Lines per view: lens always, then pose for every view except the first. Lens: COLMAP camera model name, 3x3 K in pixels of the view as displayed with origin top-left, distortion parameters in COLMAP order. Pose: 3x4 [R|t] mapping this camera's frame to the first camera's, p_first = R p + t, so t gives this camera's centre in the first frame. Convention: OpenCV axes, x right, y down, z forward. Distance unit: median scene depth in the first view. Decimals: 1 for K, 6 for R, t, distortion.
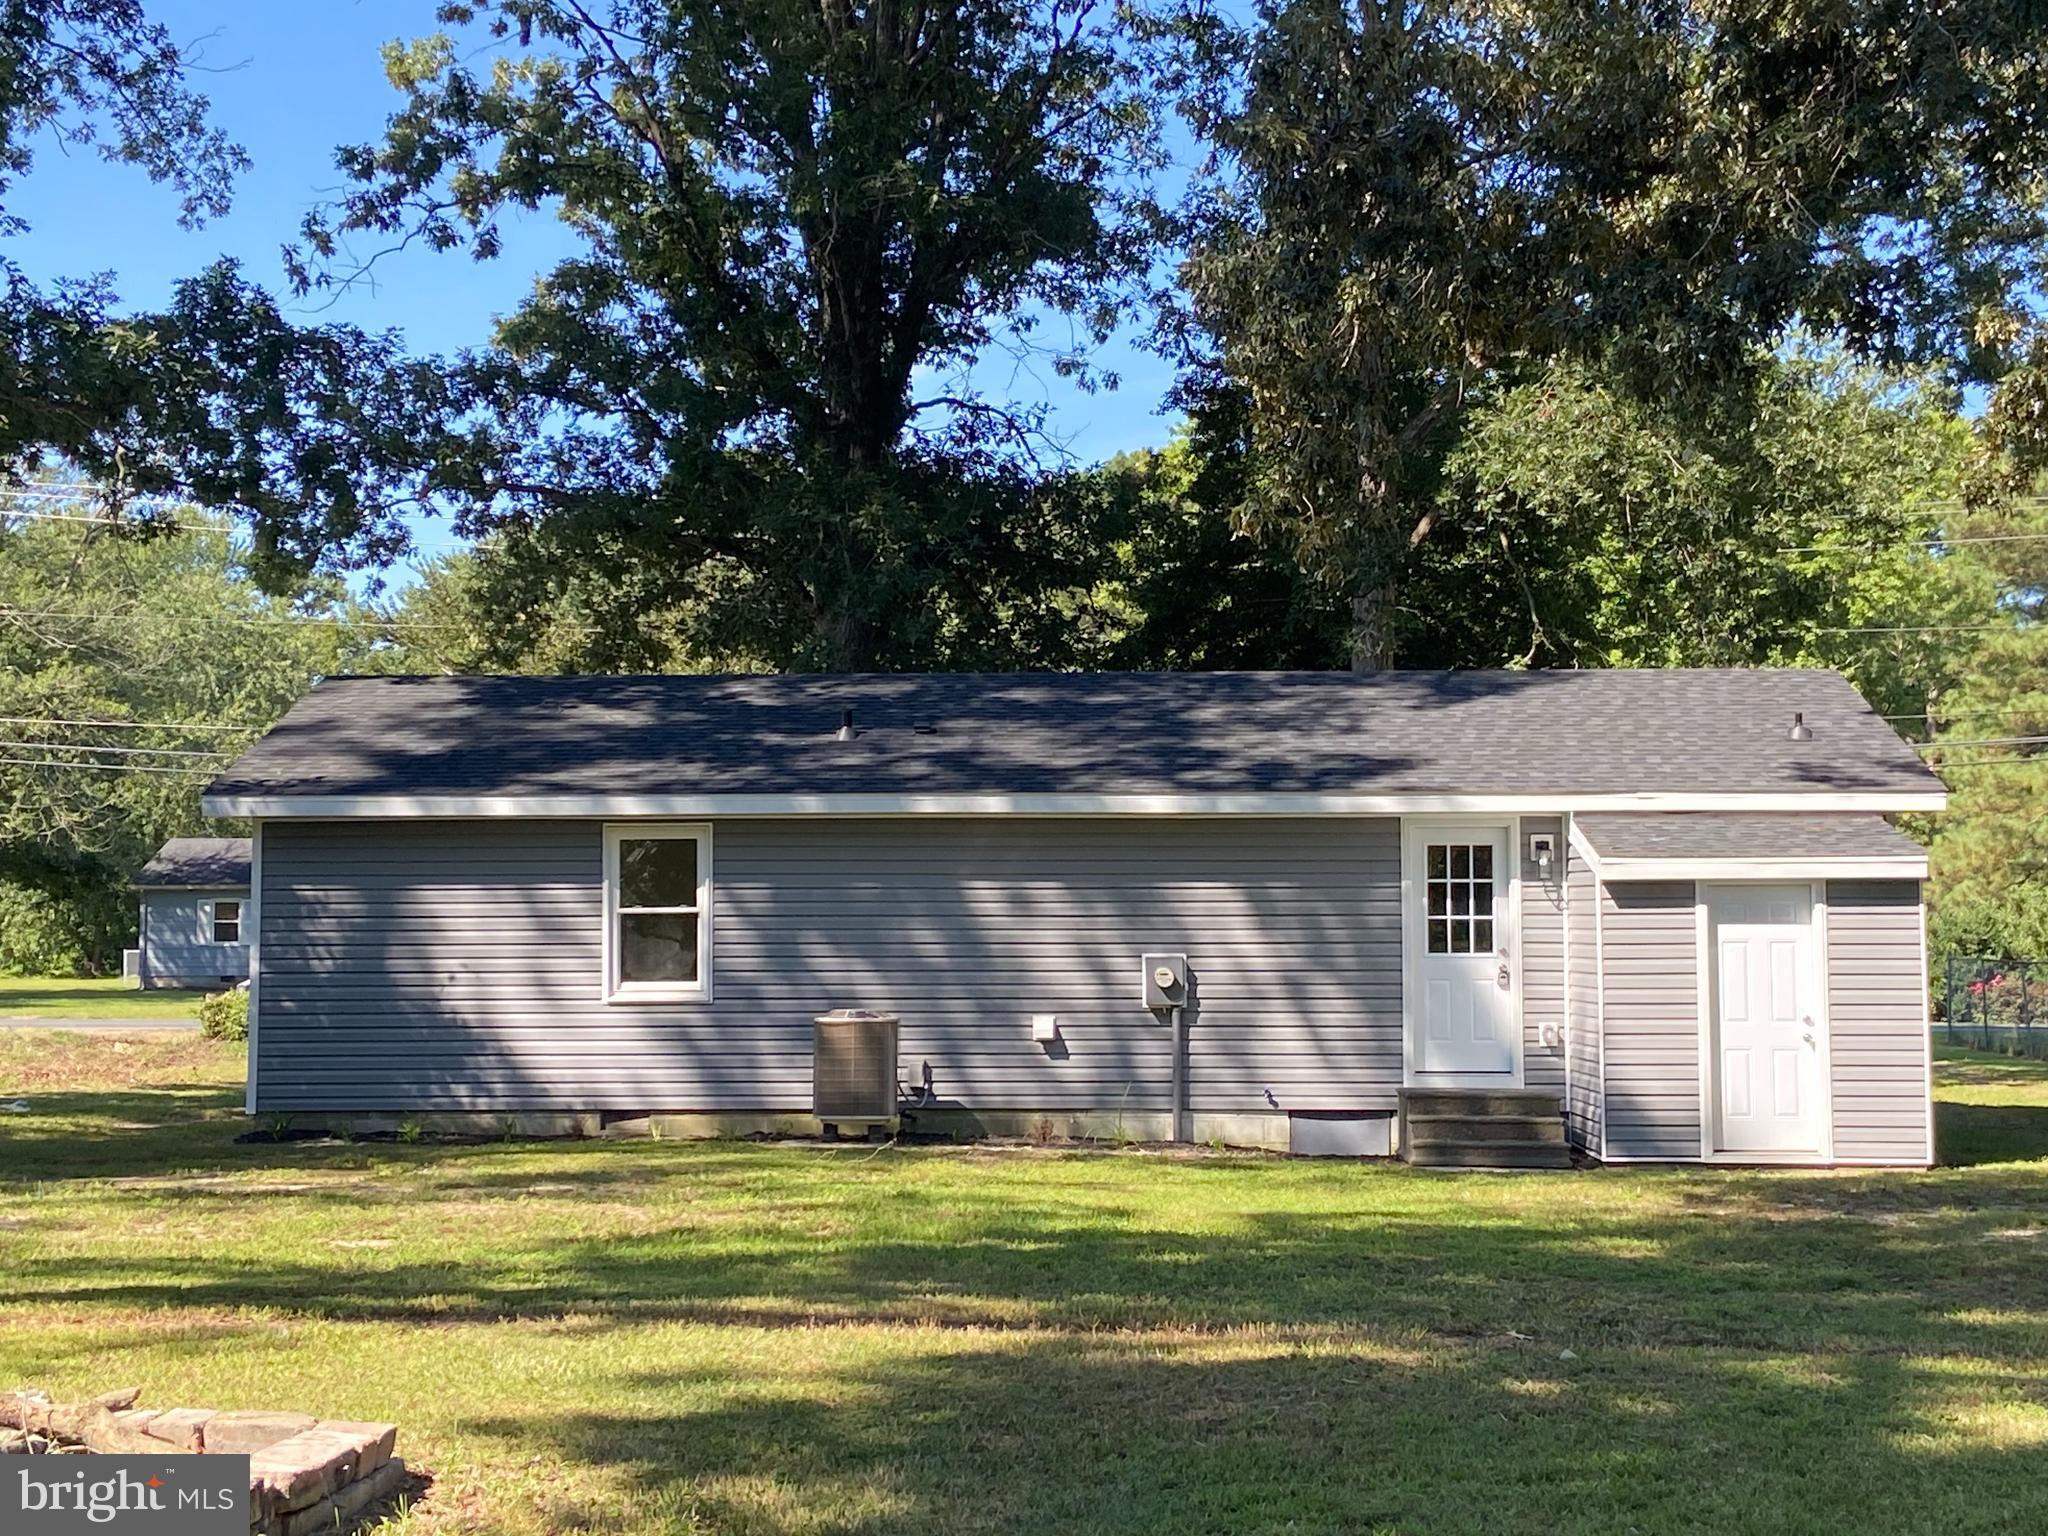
lens RADIAL K [[3182.6, 0, 1027.7], [0, 3182.6, 771.7], [0, 0, 1]] dist [0.063658, 0.000000]
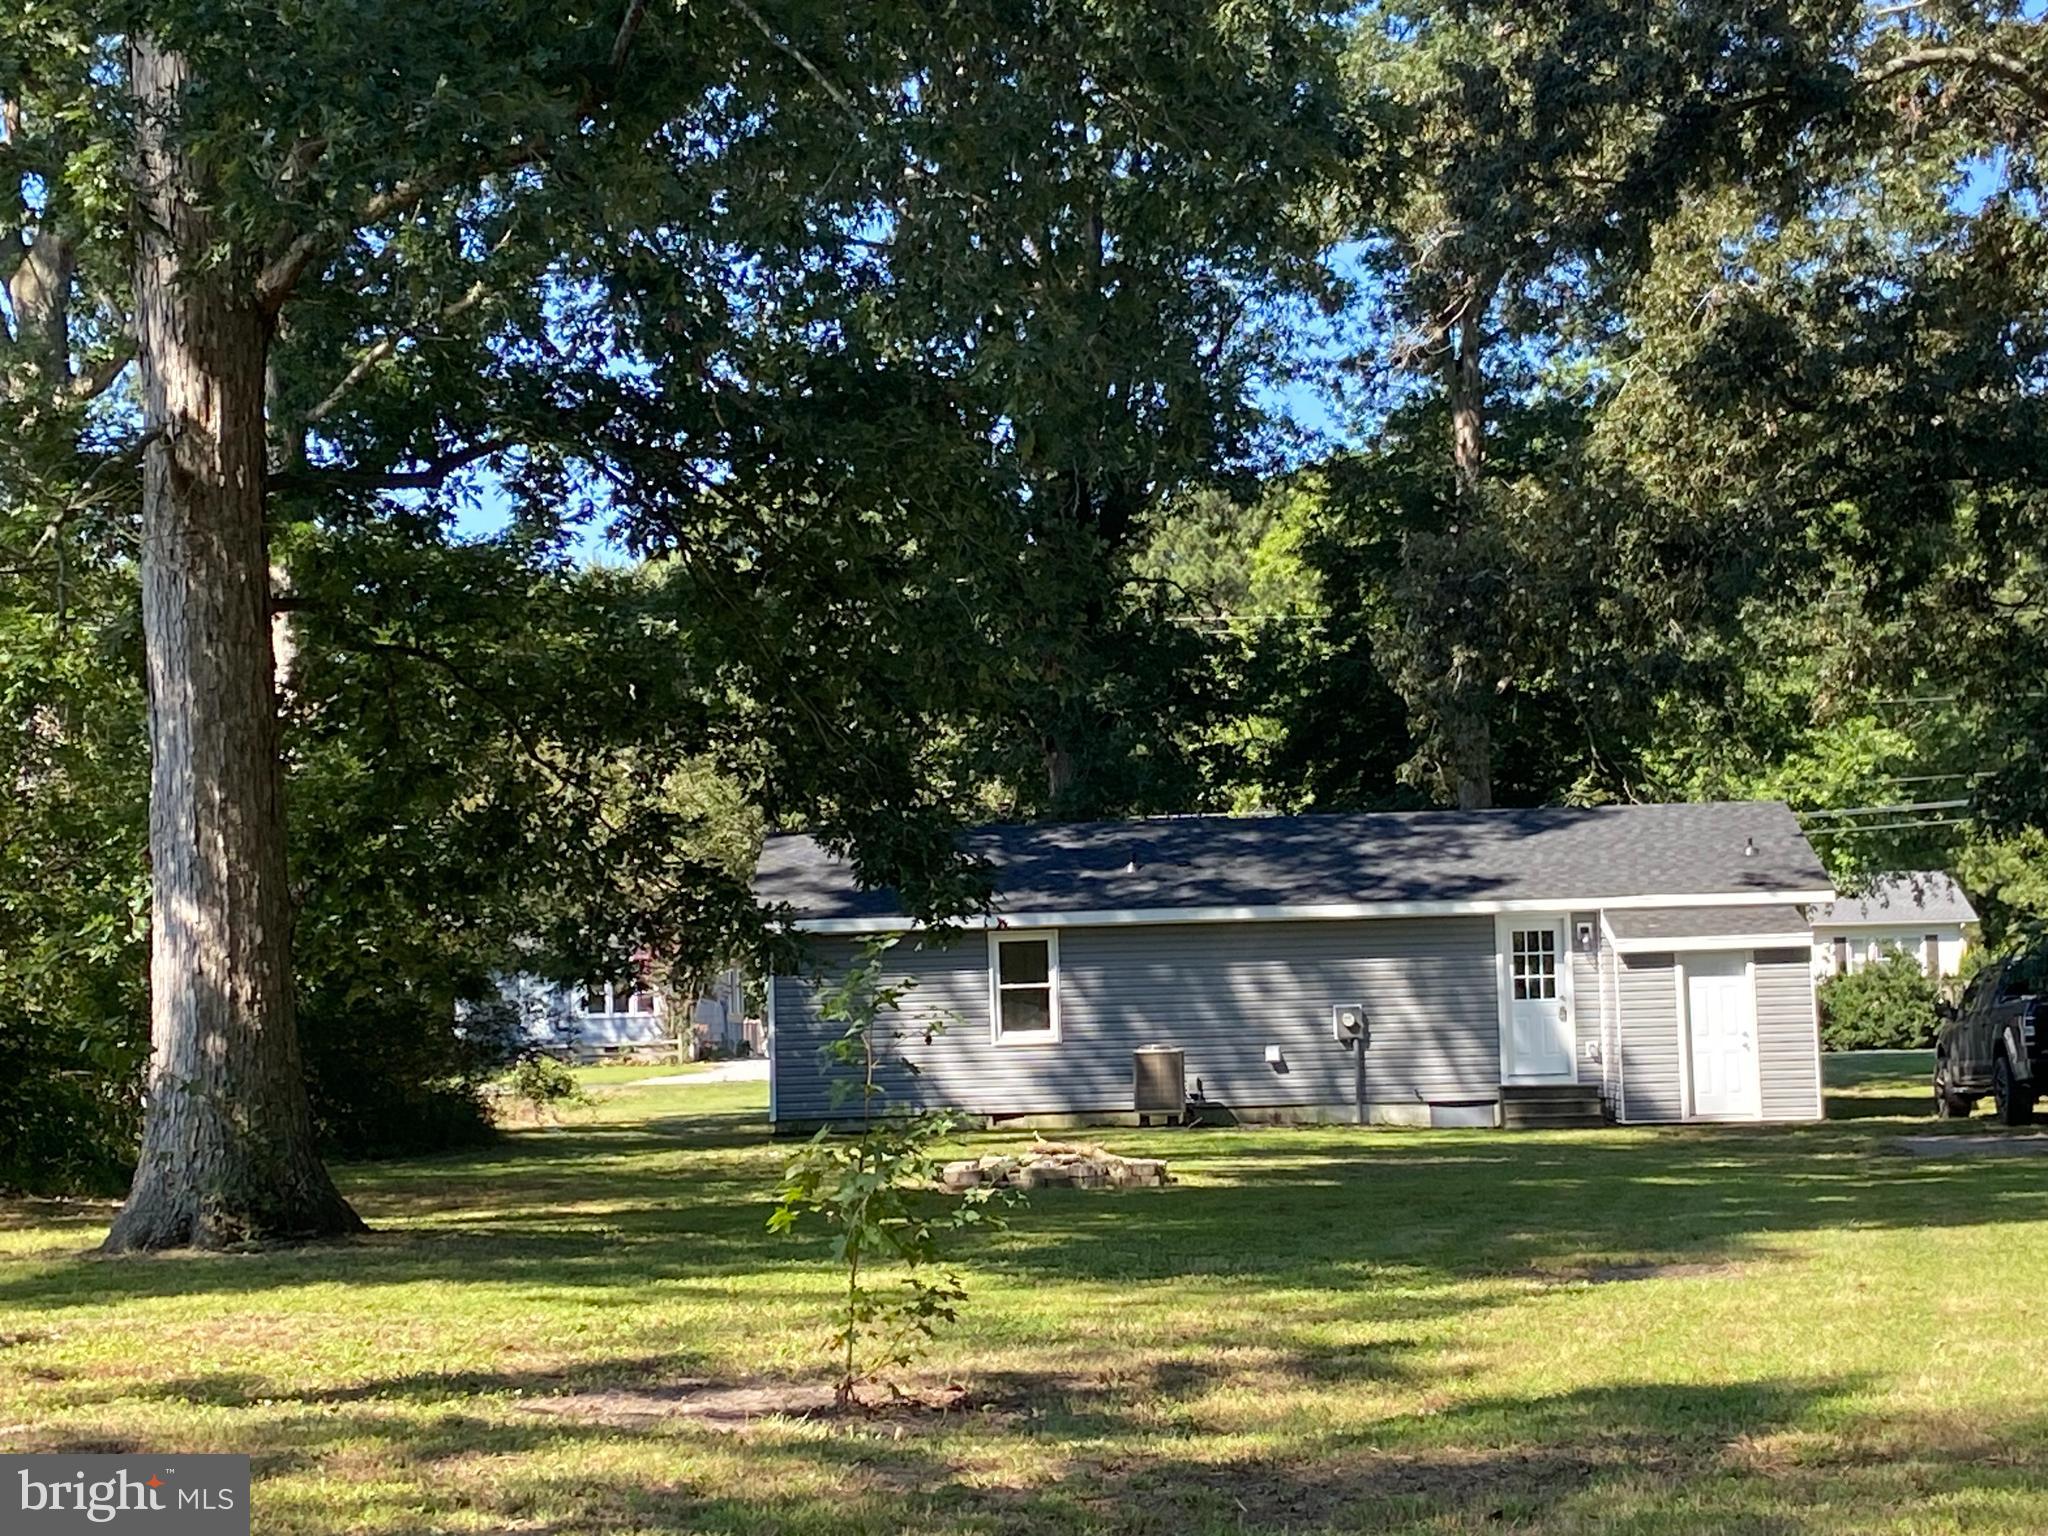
lens RADIAL K [[3970.3, 0, 1020.6], [0, 3970.3, 764.9], [0, 0, 1]] dist [0.055245, 0.000000]
pose [[0.999580, -0.028447, -0.005525, -0.104859], [0.028411, 0.999576, -0.006398, -0.053853], [0.005705, 0.006238, 0.999964, -0.970897]]
